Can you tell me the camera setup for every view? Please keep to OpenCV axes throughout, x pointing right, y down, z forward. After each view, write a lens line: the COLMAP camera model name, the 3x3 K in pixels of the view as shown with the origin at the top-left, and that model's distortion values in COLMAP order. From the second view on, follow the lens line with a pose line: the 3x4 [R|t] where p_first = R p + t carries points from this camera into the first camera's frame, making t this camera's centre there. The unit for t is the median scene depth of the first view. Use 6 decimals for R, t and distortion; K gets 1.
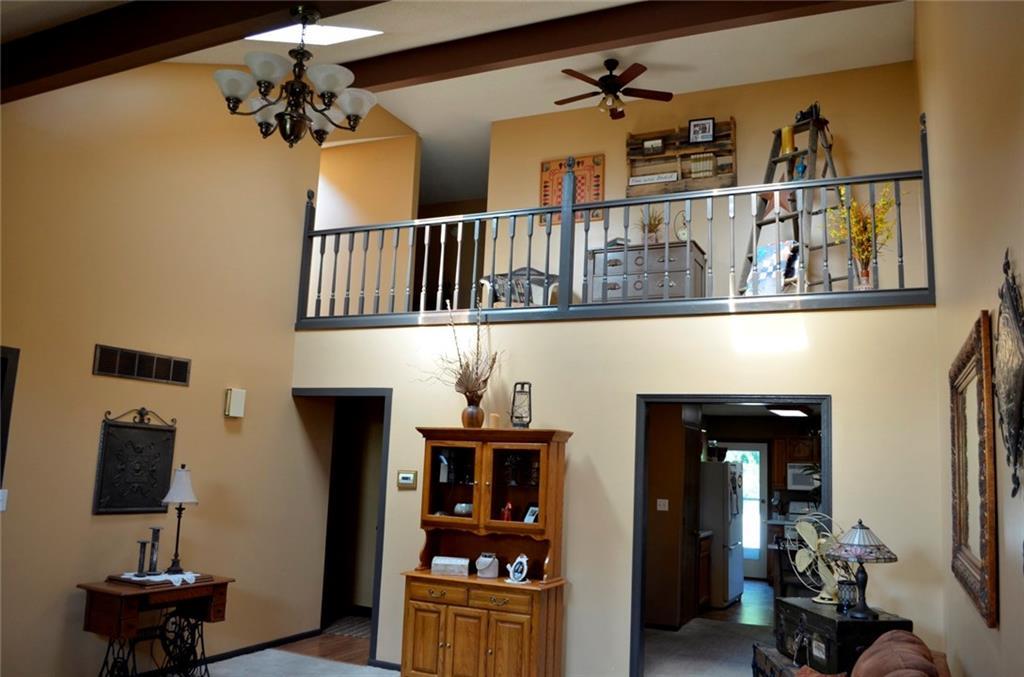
lens RADIAL K [[804.3, 0, 522.0], [0, 804.3, 339.5], [0, 0, 1]] dist [-0.077369, 0.002259]
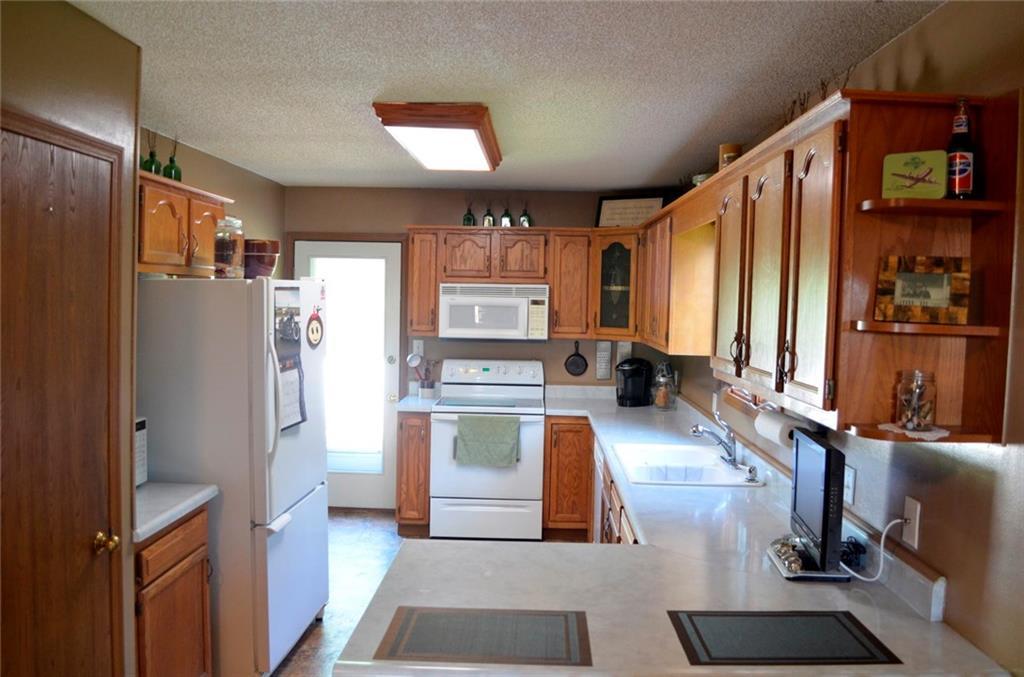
lens RADIAL K [[804.3, 0, 522.0], [0, 804.3, 339.5], [0, 0, 1]] dist [-0.077369, 0.002259]
pose [[0.915204, -0.039900, 0.401011, 0.182215], [-0.049026, 0.976671, 0.209068, 0.084269], [-0.399998, -0.211000, 0.891897, 0.537384]]
